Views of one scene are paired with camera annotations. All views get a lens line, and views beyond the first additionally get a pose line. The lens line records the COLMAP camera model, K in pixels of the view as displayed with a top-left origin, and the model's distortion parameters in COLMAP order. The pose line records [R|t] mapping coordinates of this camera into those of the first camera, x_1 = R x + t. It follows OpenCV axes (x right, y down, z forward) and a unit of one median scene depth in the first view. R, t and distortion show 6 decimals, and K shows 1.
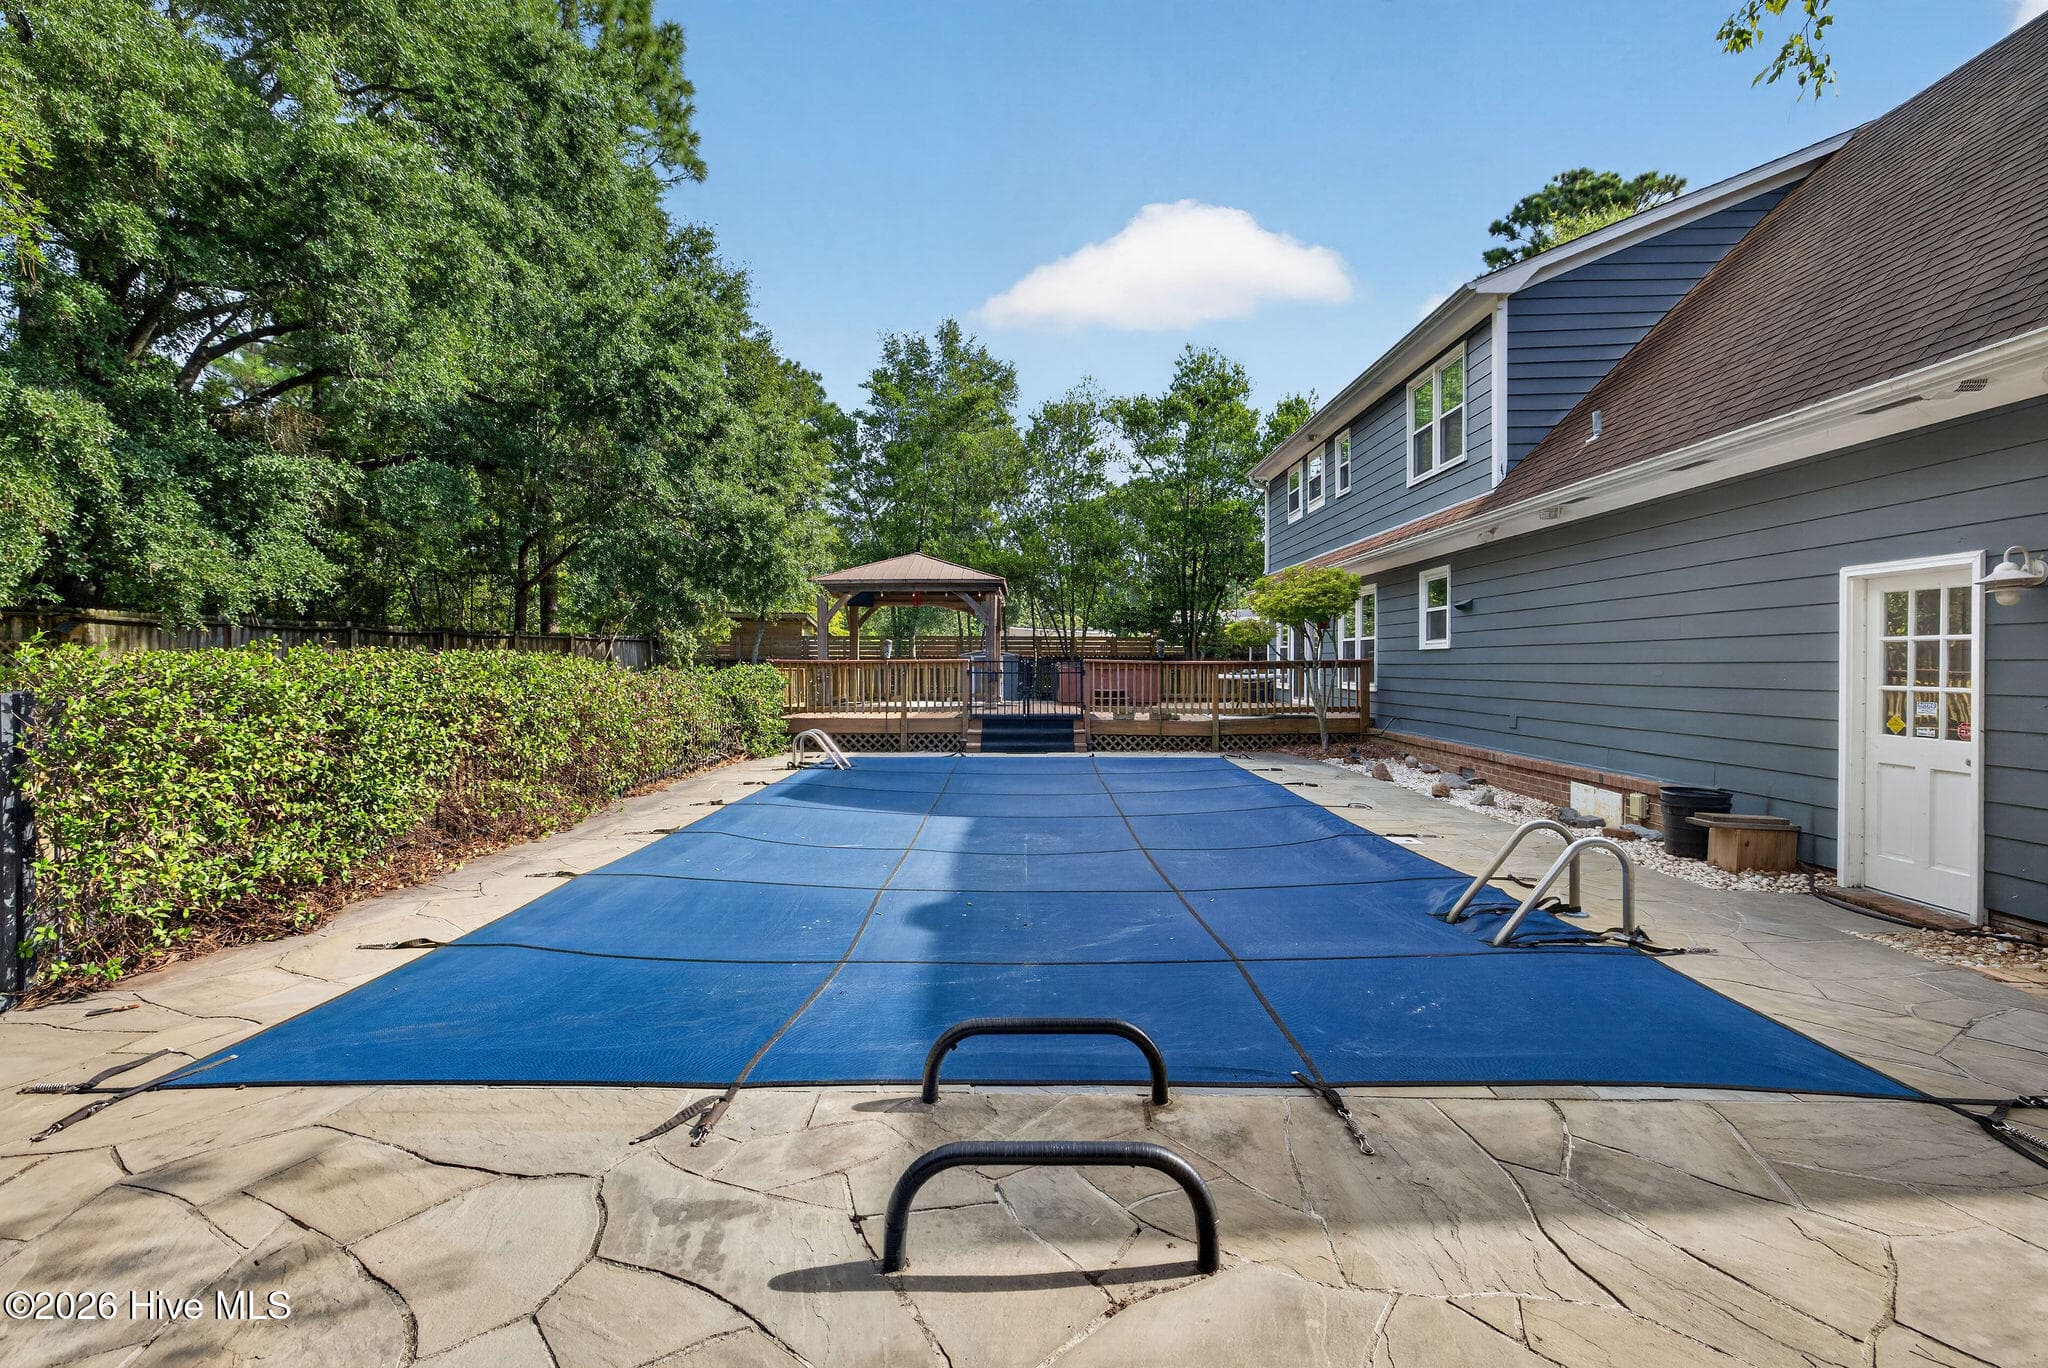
lens RADIAL K [[954.5, 0, 1011.0], [0, 954.5, 665.0], [0, 0, 1]] dist [0.002828, 0.000187]
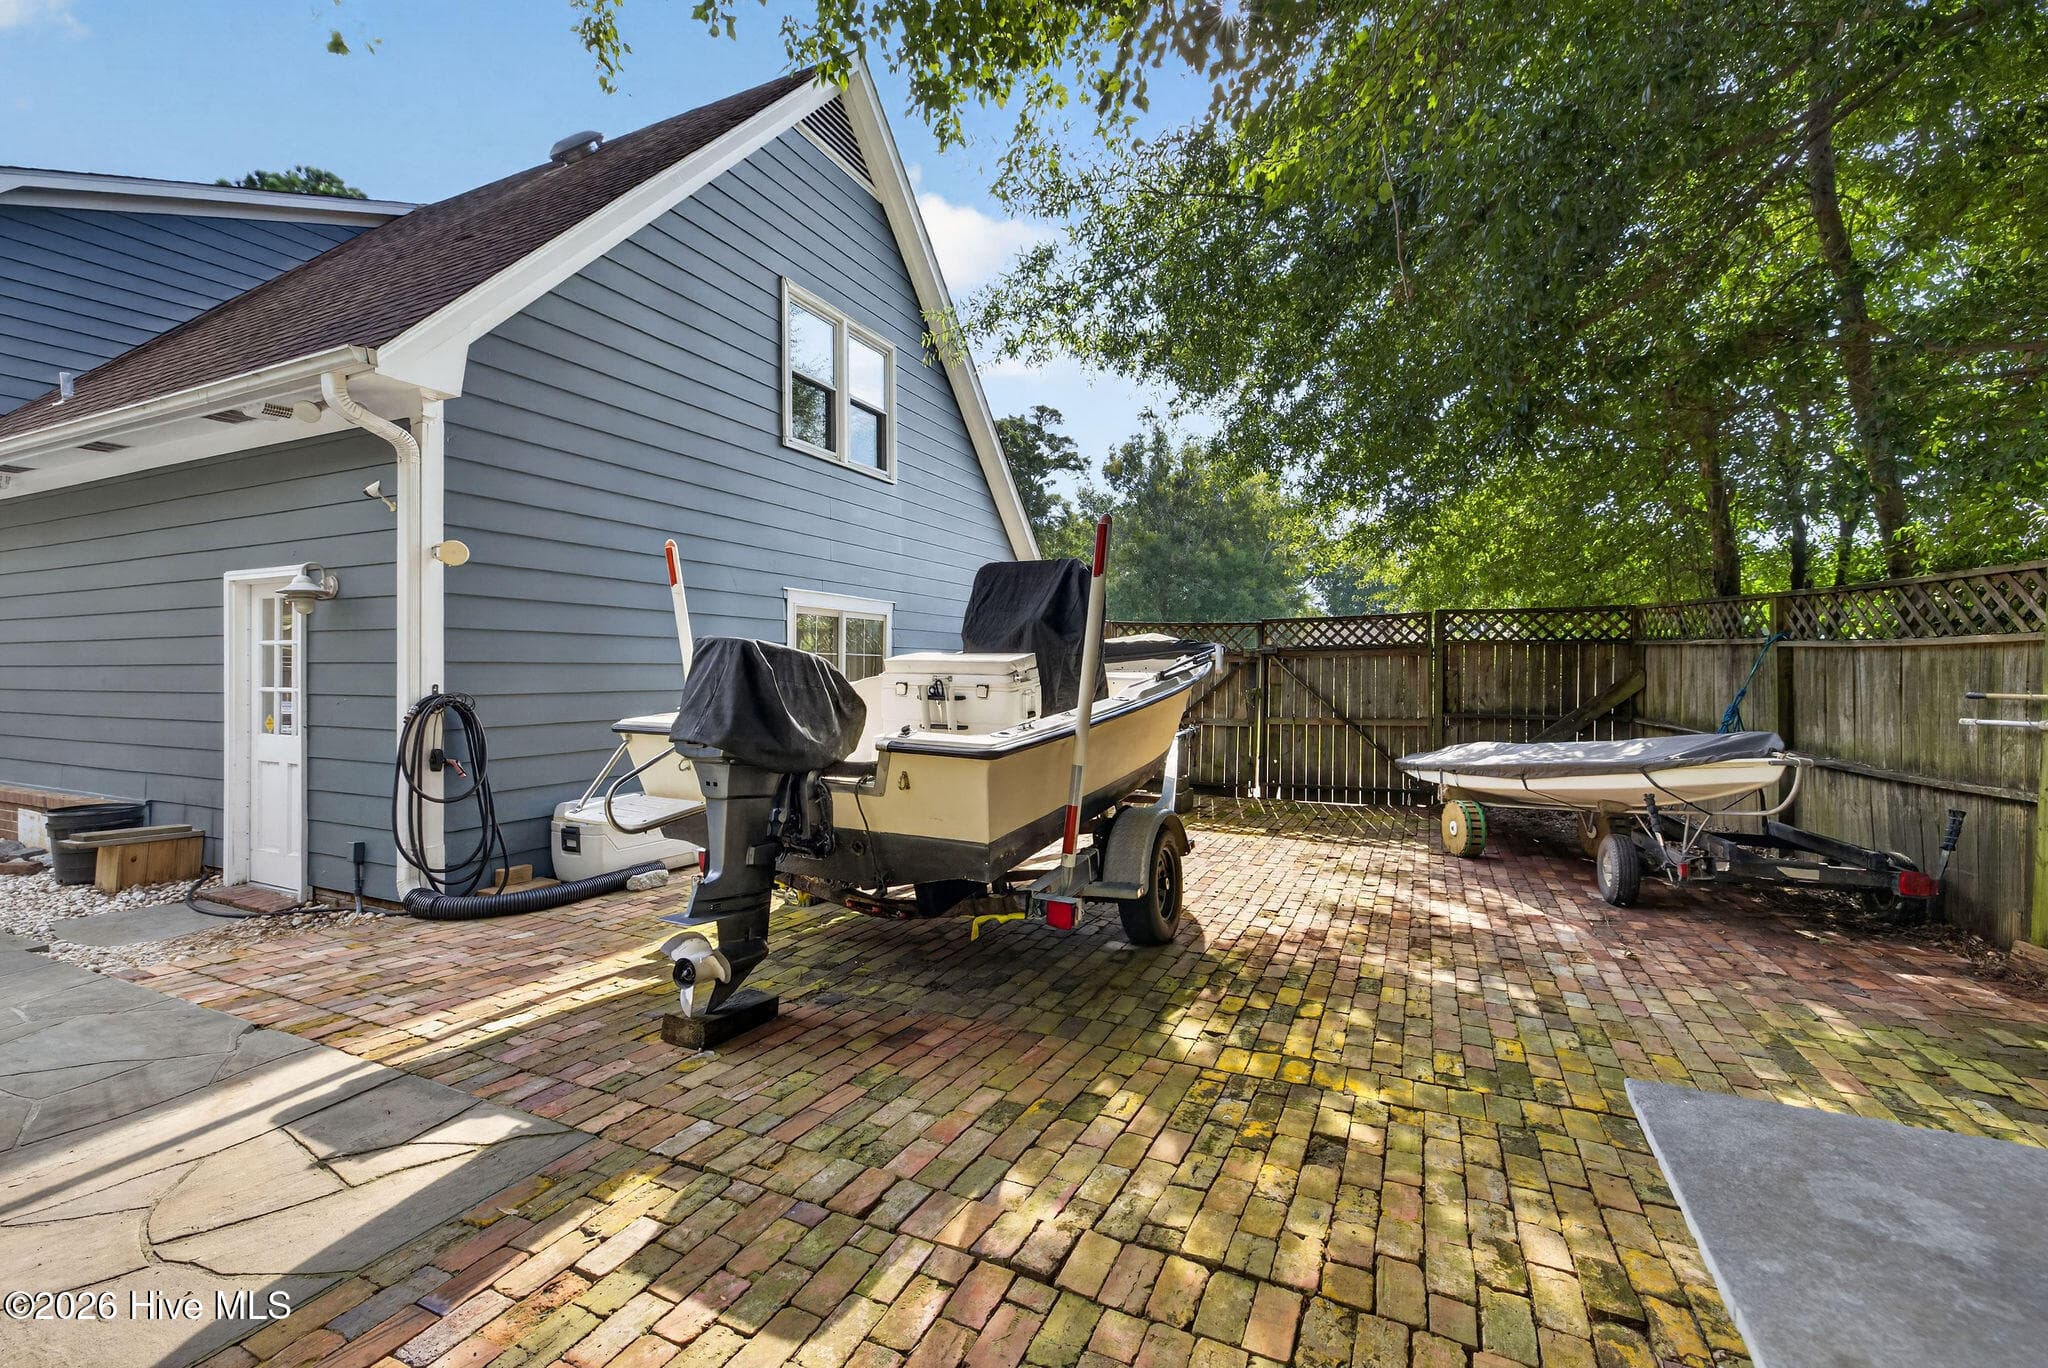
lens RADIAL K [[843.8, 0, 1016.4], [0, 843.8, 672.6], [0, 0, 1]] dist [0.012656, -0.000092]
pose [[0.417809, -0.004769, 0.908522, 0.227432], [0.000430, 0.999987, 0.005051, 0.000506], [-0.908535, -0.001719, 0.417806, -0.081325]]
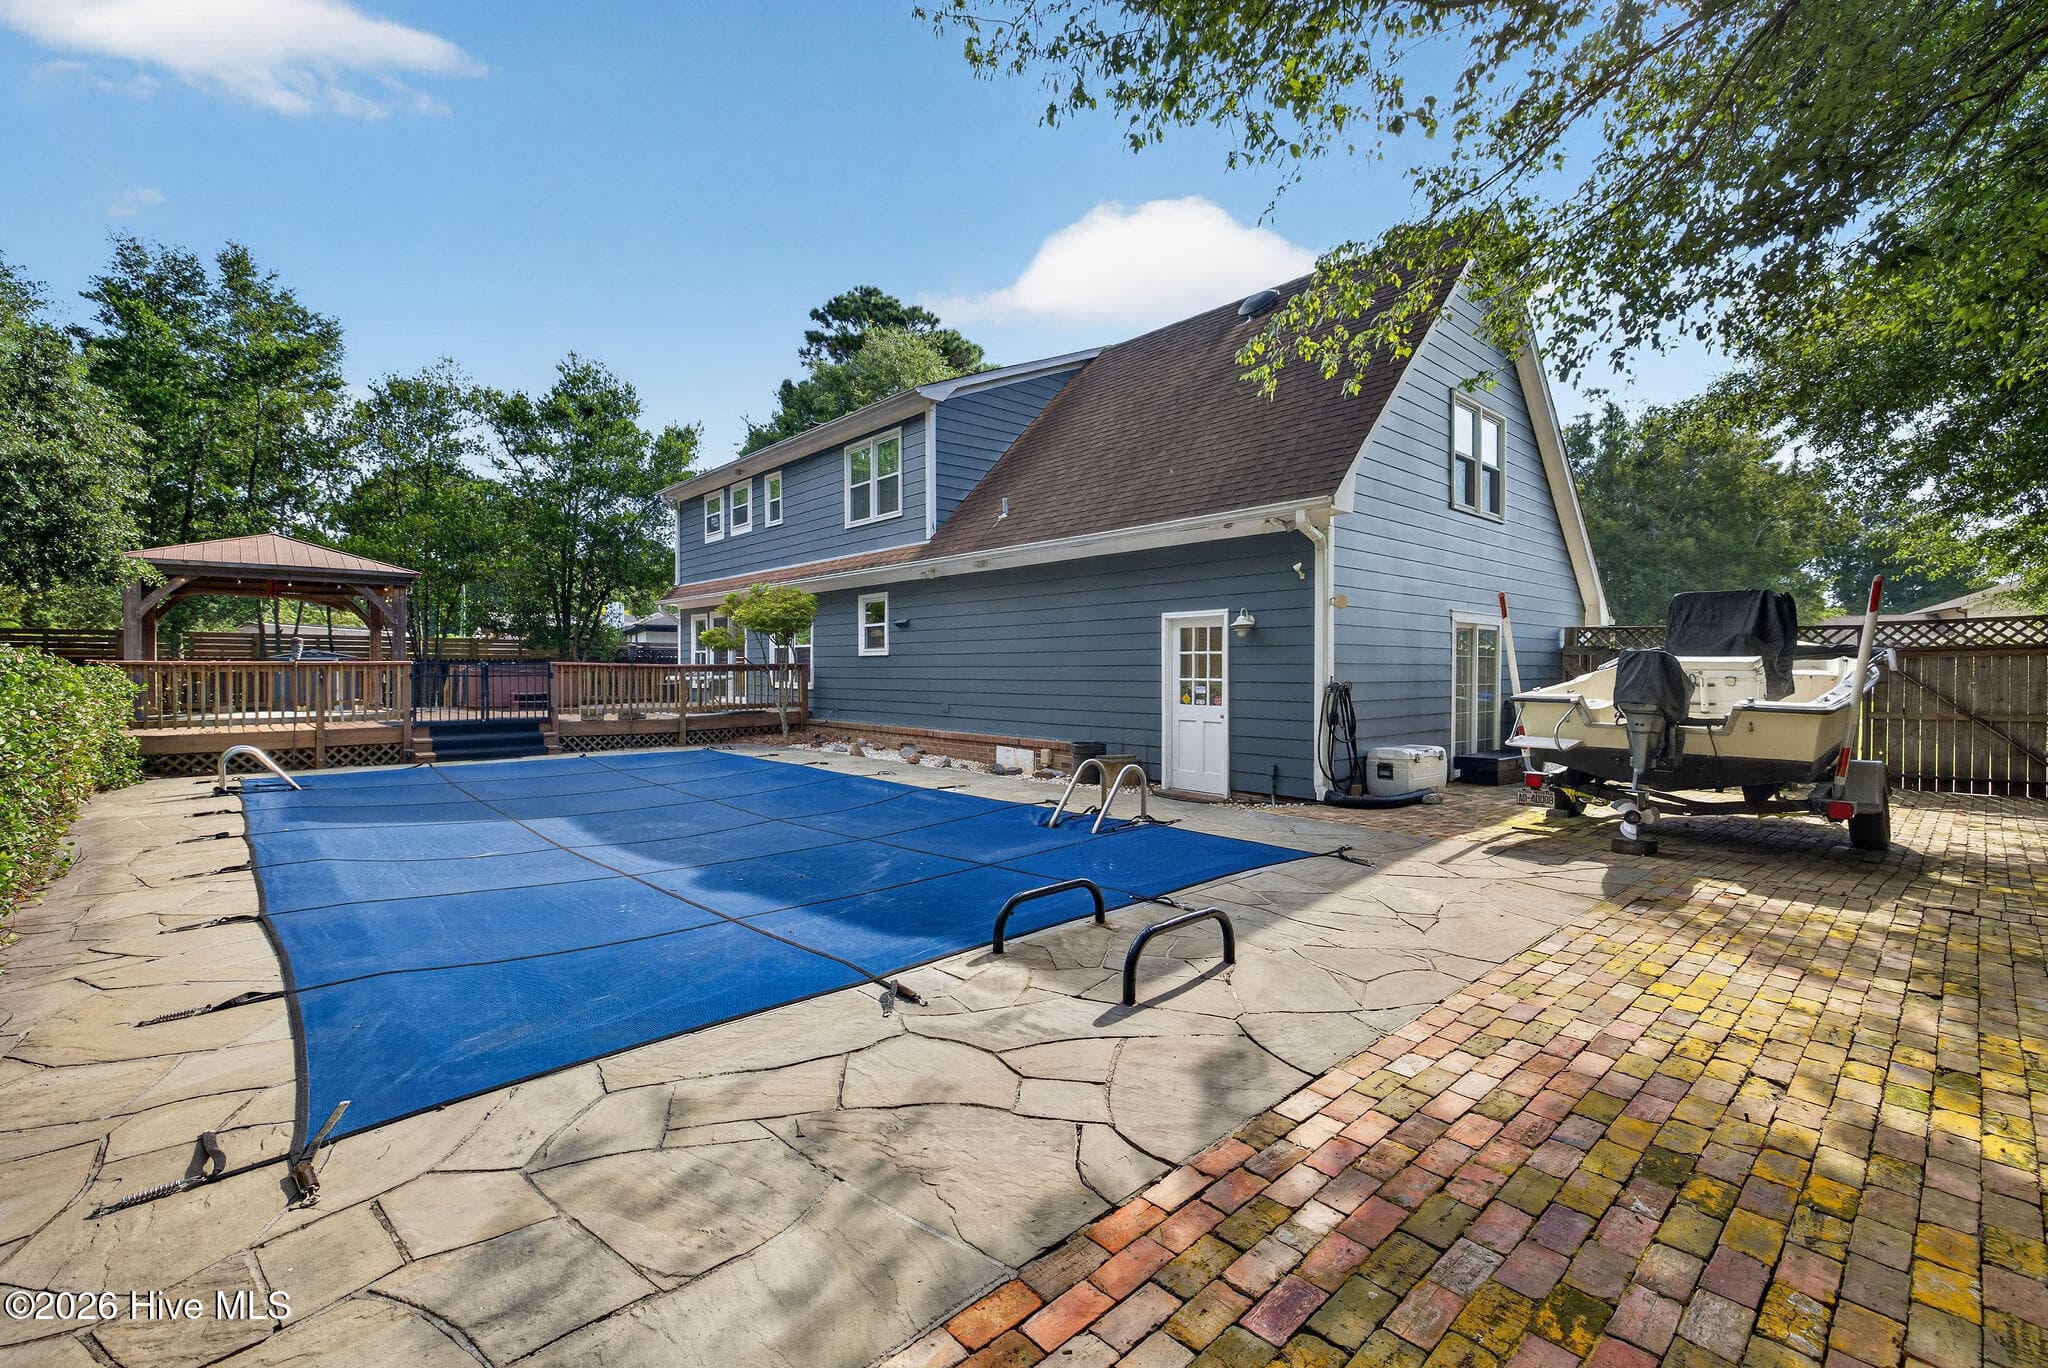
lens RADIAL K [[869.1, 0, 1021.7], [0, 869.1, 674.3], [0, 0, 1]] dist [0.007290, -0.000144]
pose [[0.725783, -0.005168, 0.687904, -0.262779], [0.000957, 0.999978, 0.006503, 0.001647], [-0.687923, -0.004061, 0.725773, -0.006287]]
